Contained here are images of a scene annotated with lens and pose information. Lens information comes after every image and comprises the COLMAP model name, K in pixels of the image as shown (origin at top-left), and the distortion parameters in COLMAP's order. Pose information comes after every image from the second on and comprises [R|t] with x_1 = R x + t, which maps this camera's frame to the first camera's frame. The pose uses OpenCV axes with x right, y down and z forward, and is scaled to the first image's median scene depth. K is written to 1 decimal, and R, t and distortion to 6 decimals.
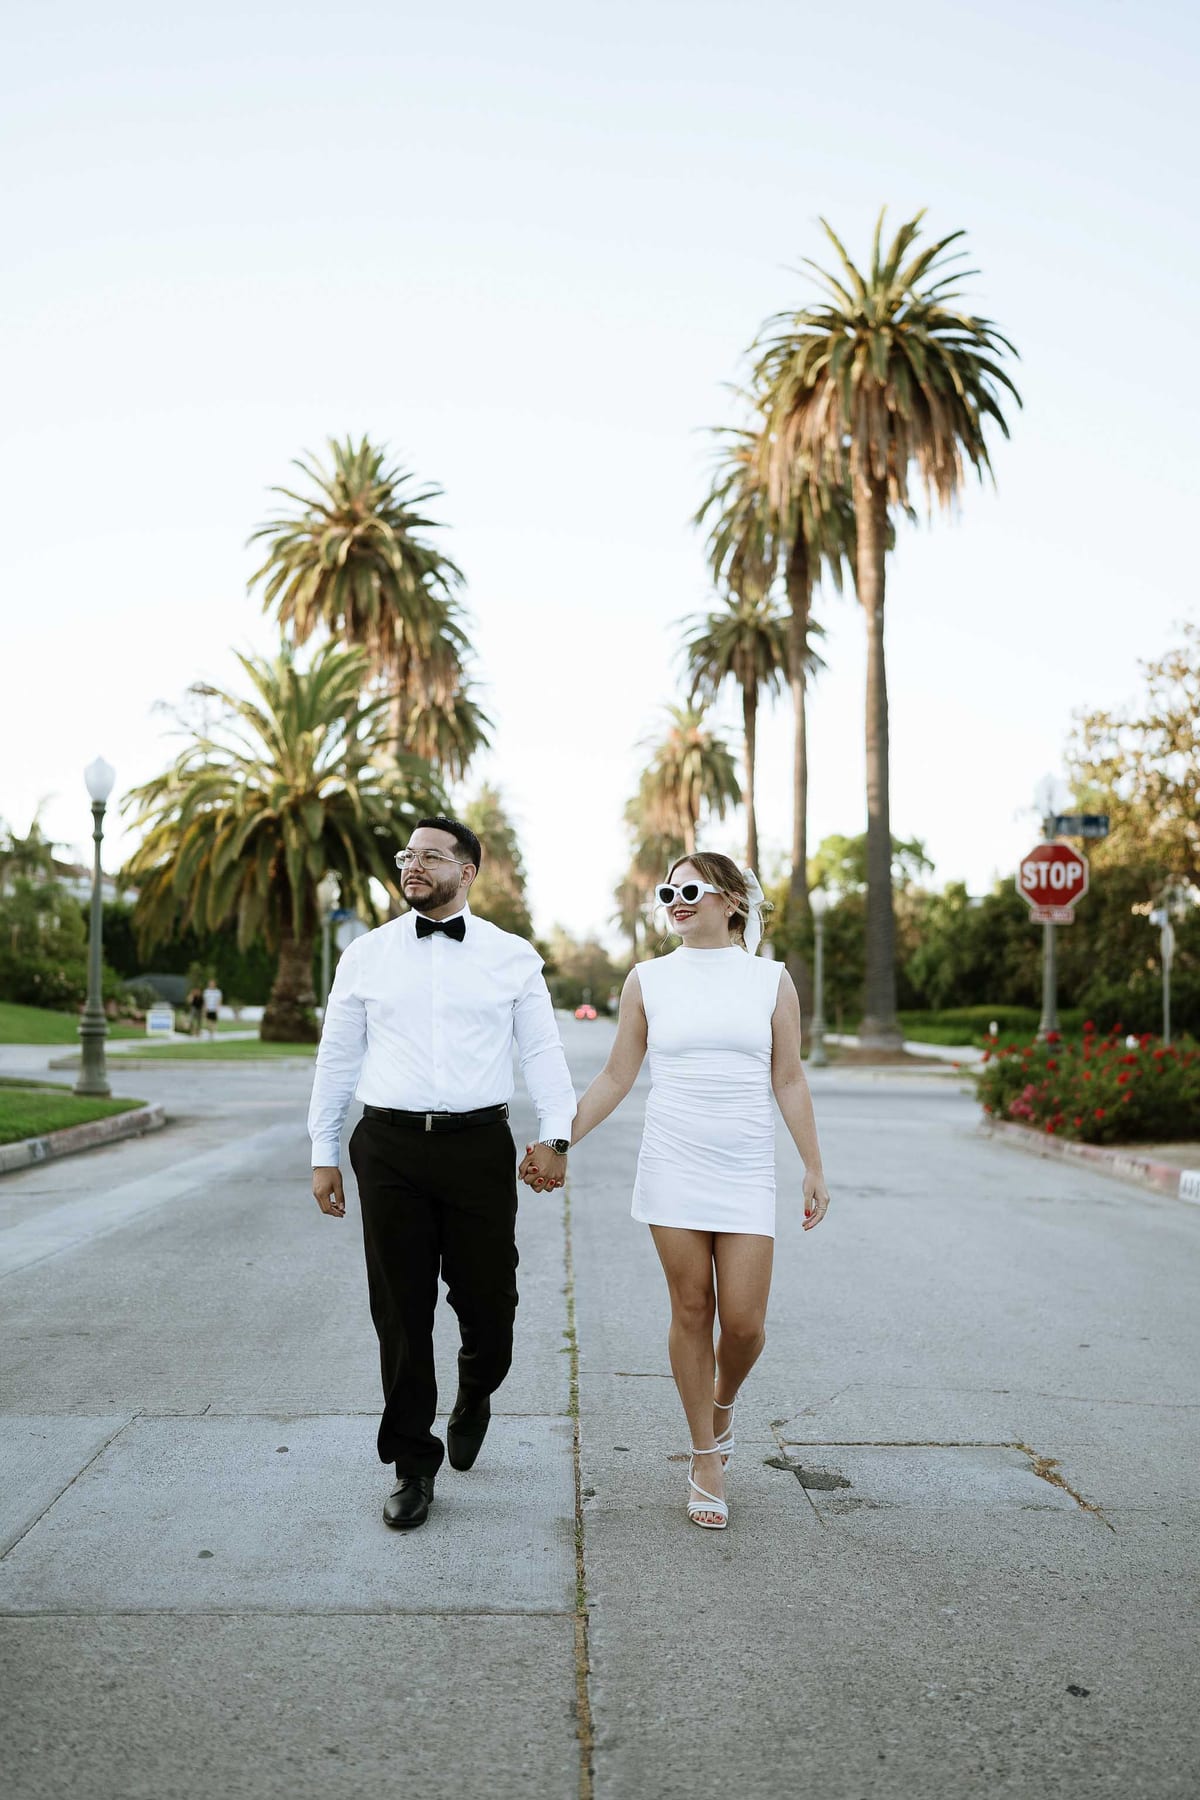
lens RADIAL K [[1726.7, 0, 589.9], [0, 1726.7, 910.6], [0, 0, 1]] dist [-0.051958, 0.171882]
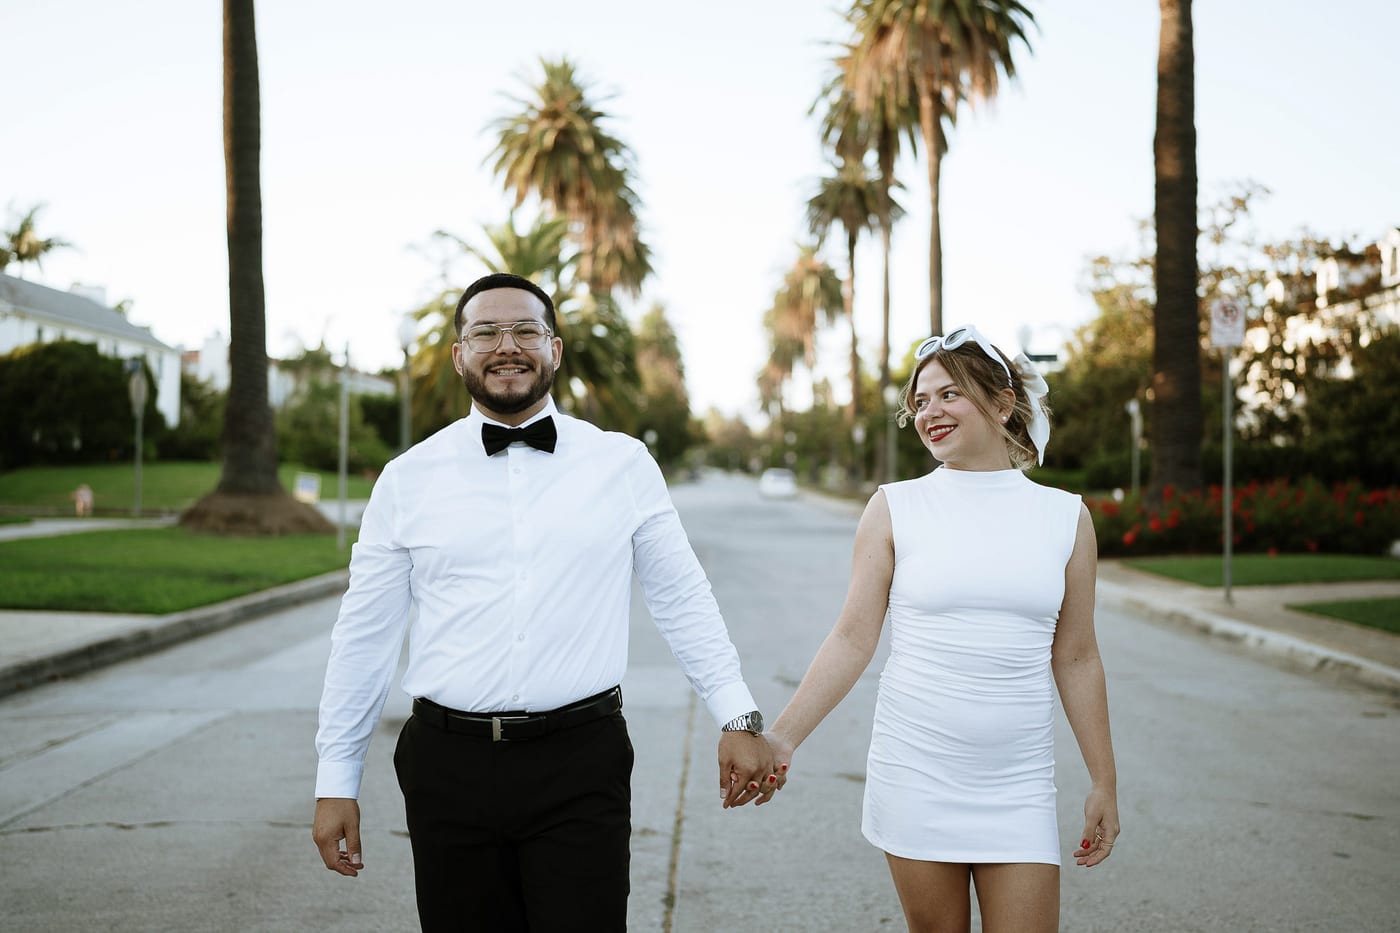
lens RADIAL K [[1346.6, 0, 693.5], [0, 1346.6, 456.0], [0, 0, 1]] dist [-0.046611, 0.160759]
pose [[0.999453, -0.005672, -0.032579, 0.005279], [0.007205, 0.998863, 0.047130, -0.008634], [0.032275, -0.047339, 0.998357, -0.089088]]
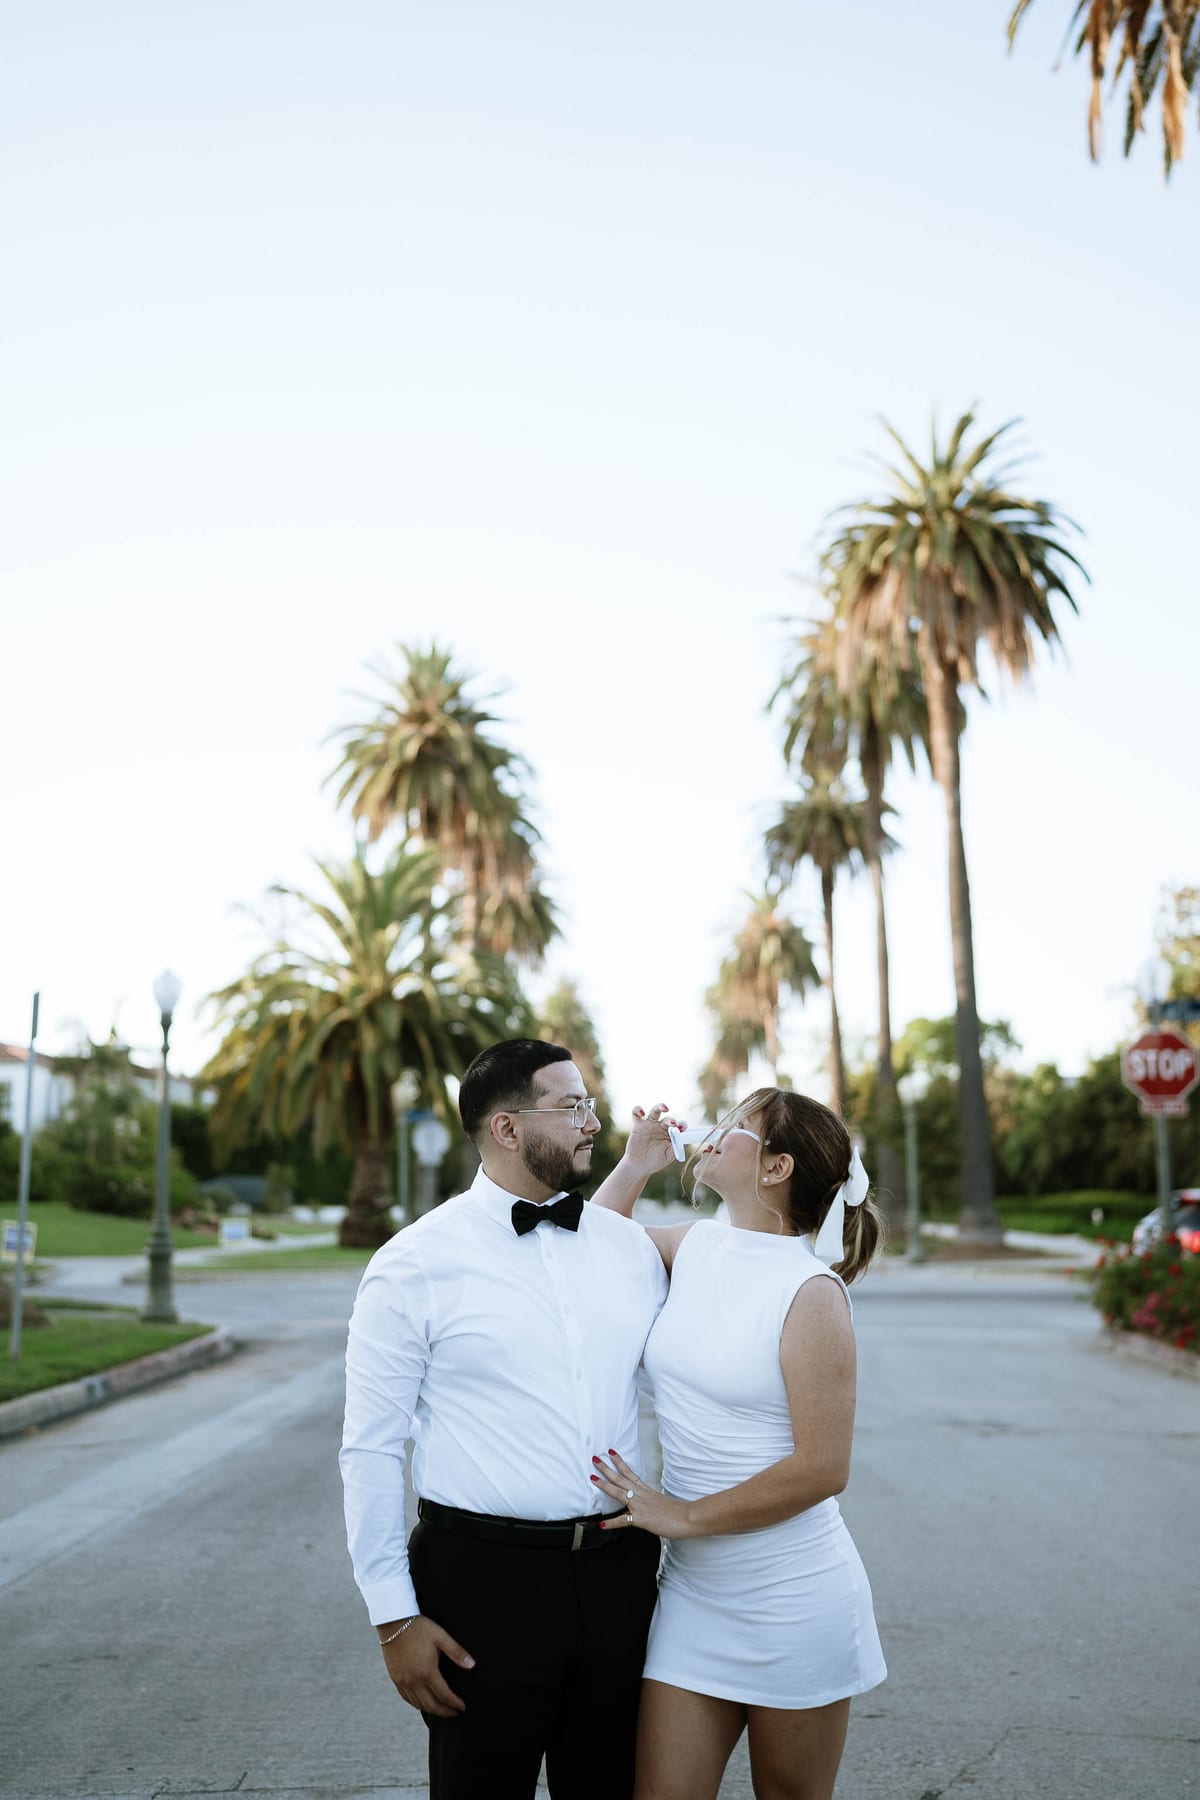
lens RADIAL K [[1732.6, 0, 582.2], [0, 1732.6, 901.4], [0, 0, 1]] dist [-0.045497, 0.170484]
pose [[0.998397, -0.030459, -0.047700, -0.000394], [0.024851, 0.993167, -0.114029, -0.003848], [0.050848, 0.112661, 0.992332, 0.013399]]
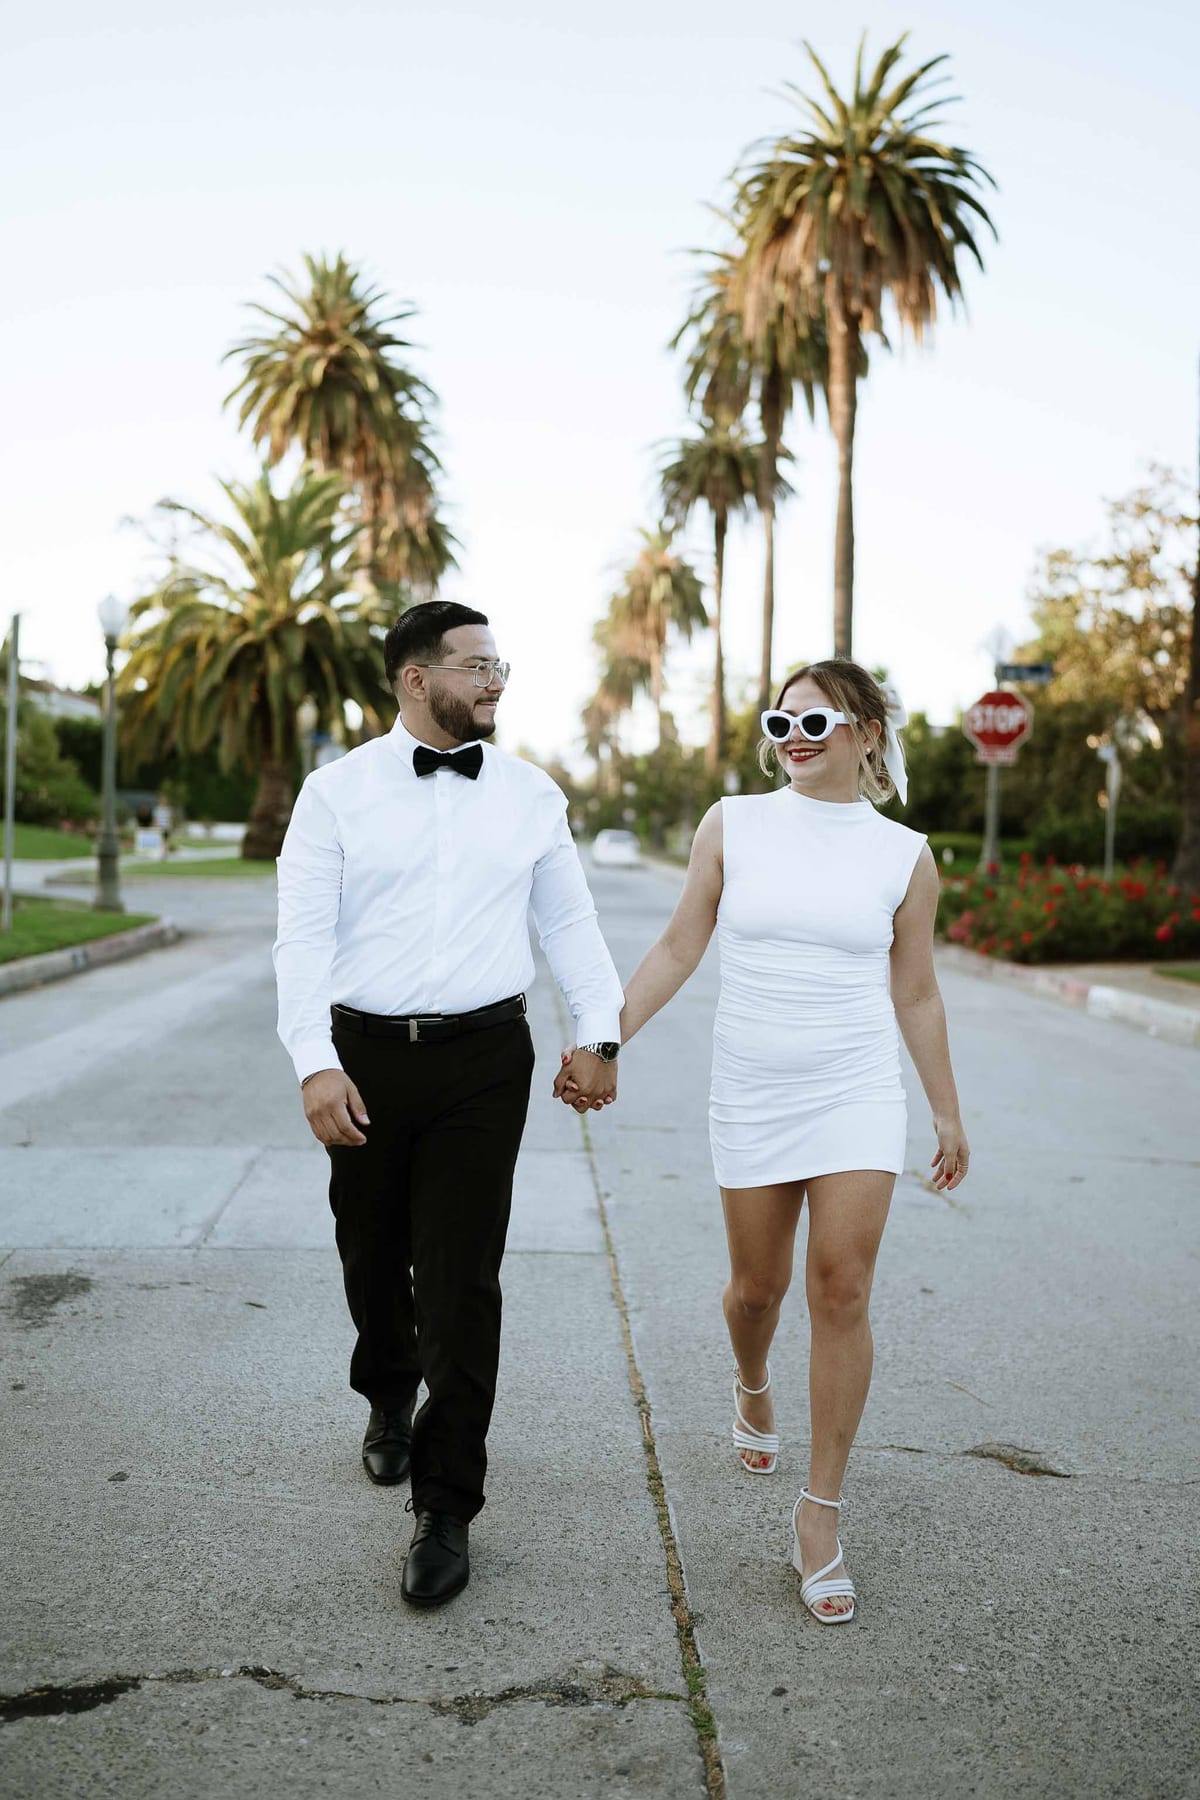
lens RADIAL K [[1726.6, 0, 581.0], [0, 1726.6, 910.6], [0, 0, 1]] dist [-0.042841, 0.160302]
pose [[0.999769, 0.012870, 0.017239, -0.004540], [-0.014588, 0.994514, 0.103582, -0.003819], [-0.015811, -0.103809, 0.994472, -0.035767]]
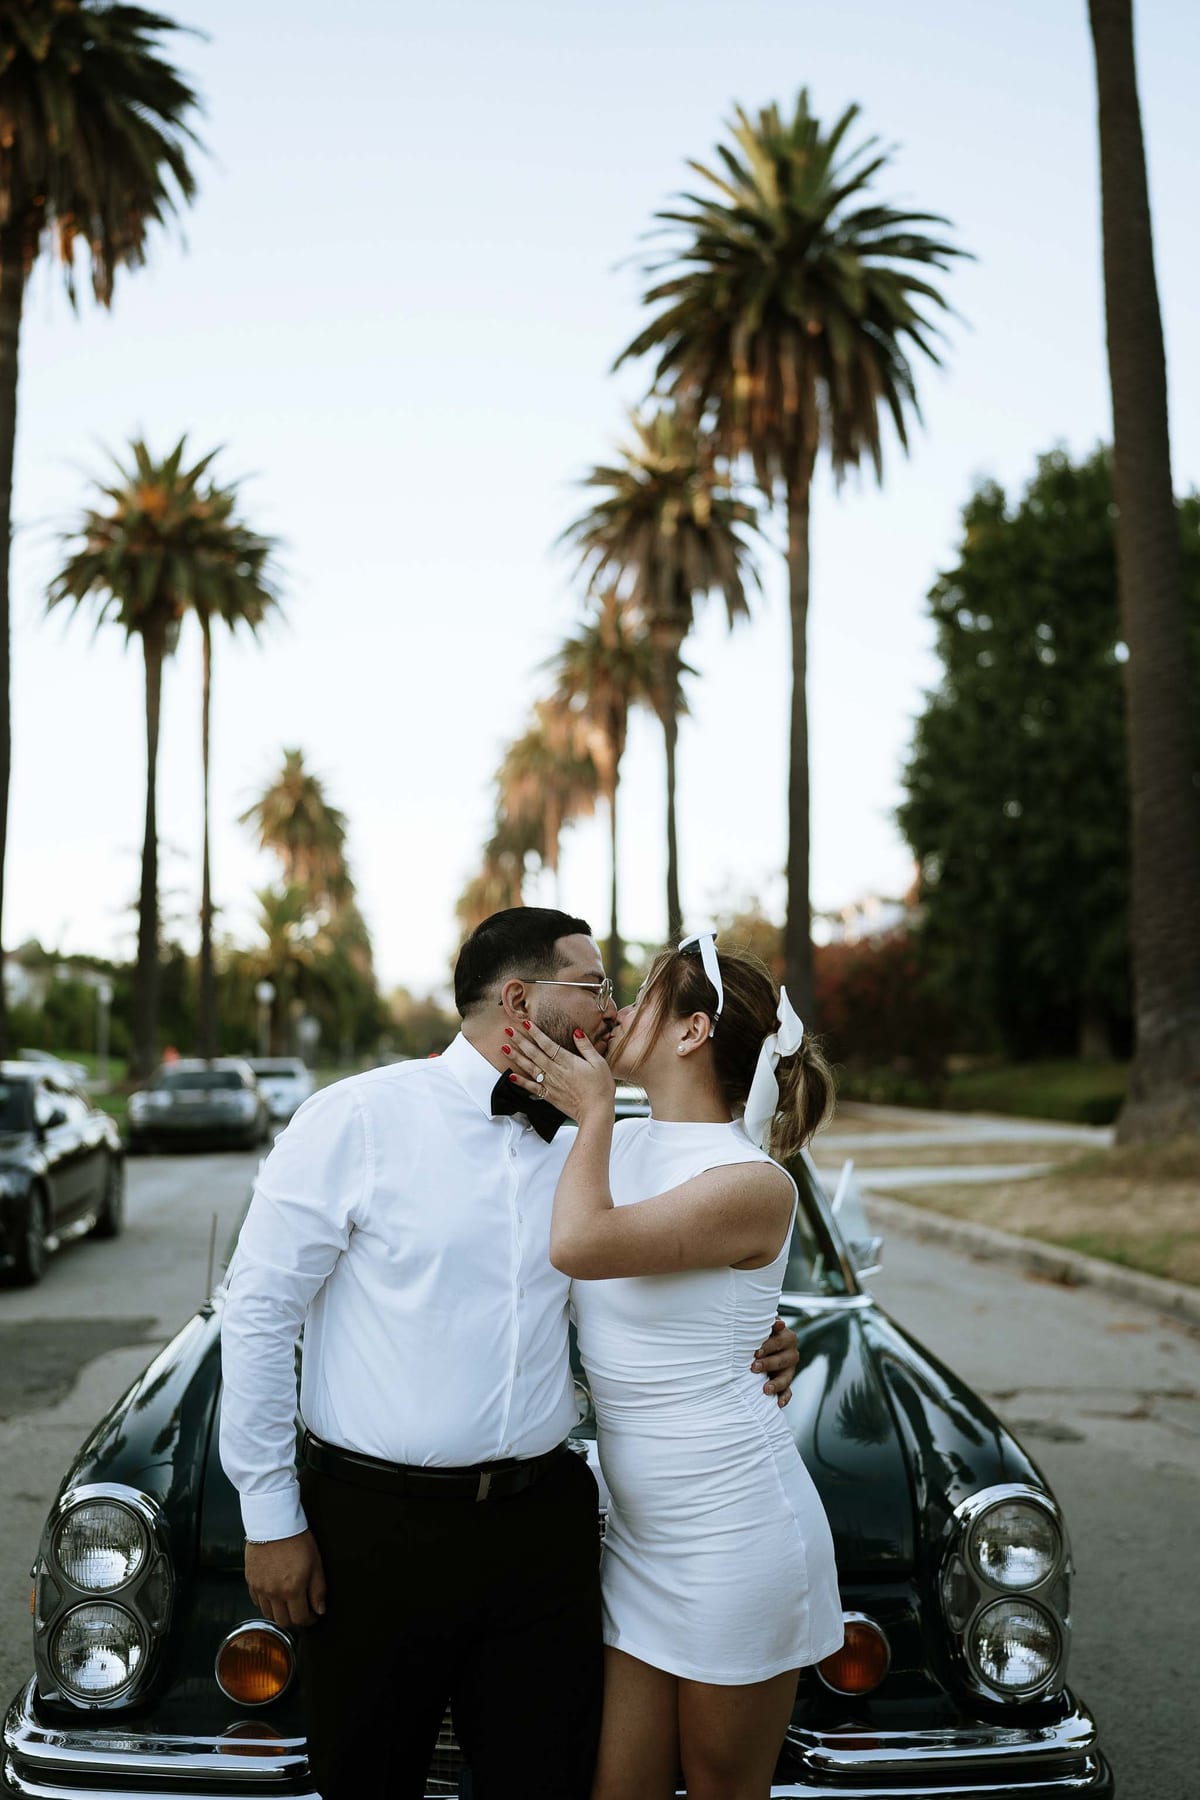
lens RADIAL K [[1731.4, 0, 591.1], [0, 1731.4, 907.9], [0, 0, 1]] dist [-0.046611, 0.160759]
pose [[0.995658, 0.005201, 0.092945, 0.008663], [-0.002671, 0.999623, -0.027324, -0.067772], [-0.093052, 0.026958, 0.995296, -1.018409]]
